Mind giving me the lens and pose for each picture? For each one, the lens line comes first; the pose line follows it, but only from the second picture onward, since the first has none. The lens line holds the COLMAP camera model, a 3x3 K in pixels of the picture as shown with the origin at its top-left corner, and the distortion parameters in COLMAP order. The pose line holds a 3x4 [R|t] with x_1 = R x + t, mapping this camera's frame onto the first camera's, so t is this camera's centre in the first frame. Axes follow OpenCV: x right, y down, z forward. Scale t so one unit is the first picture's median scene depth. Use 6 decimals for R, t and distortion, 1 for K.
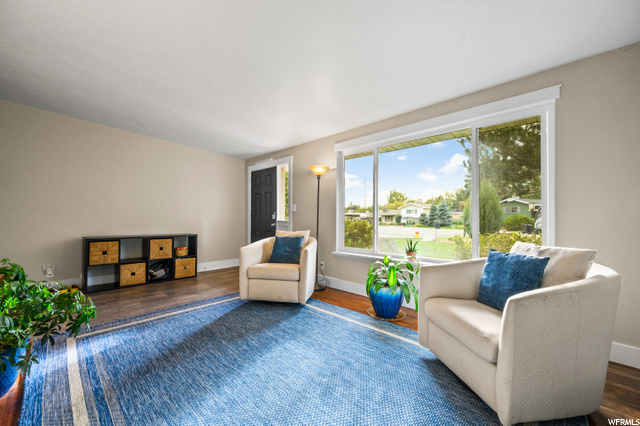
lens RADIAL K [[252.8, 0, 320.0], [0, 252.8, 213.0], [0, 0, 1]] dist [0.003120, 0.000298]
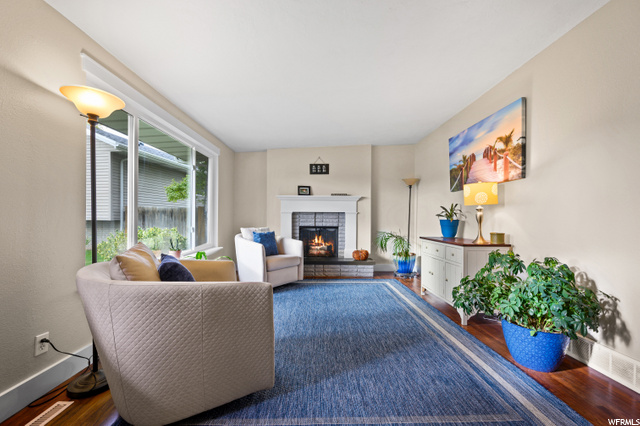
lens RADIAL K [[255.3, 0, 319.6], [0, 255.3, 216.6], [0, 0, 1]] dist [0.001428, -0.000065]
pose [[-0.705286, -0.004853, 0.708906, -1.036462], [-0.019675, 0.999725, -0.012731, 0.028620], [-0.708650, -0.022926, -0.705188, 1.853386]]
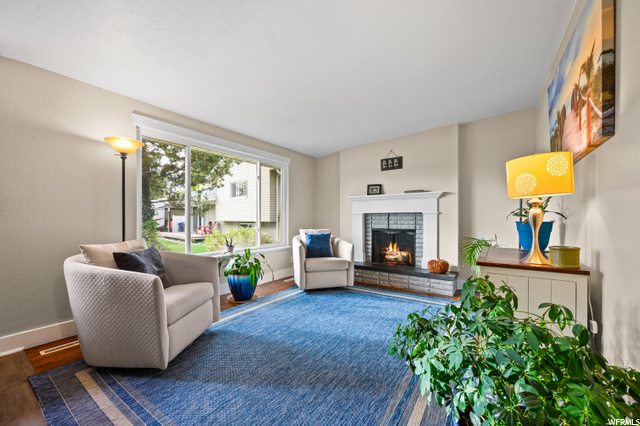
lens RADIAL K [[255.3, 0, 319.6], [0, 255.3, 216.6], [0, 0, 1]] dist [0.001428, -0.000065]
pose [[-0.162846, 0.004502, 0.986641, -1.314792], [-0.017347, 0.999822, -0.007425, 0.013435], [-0.986499, -0.018325, -0.162739, 1.100719]]
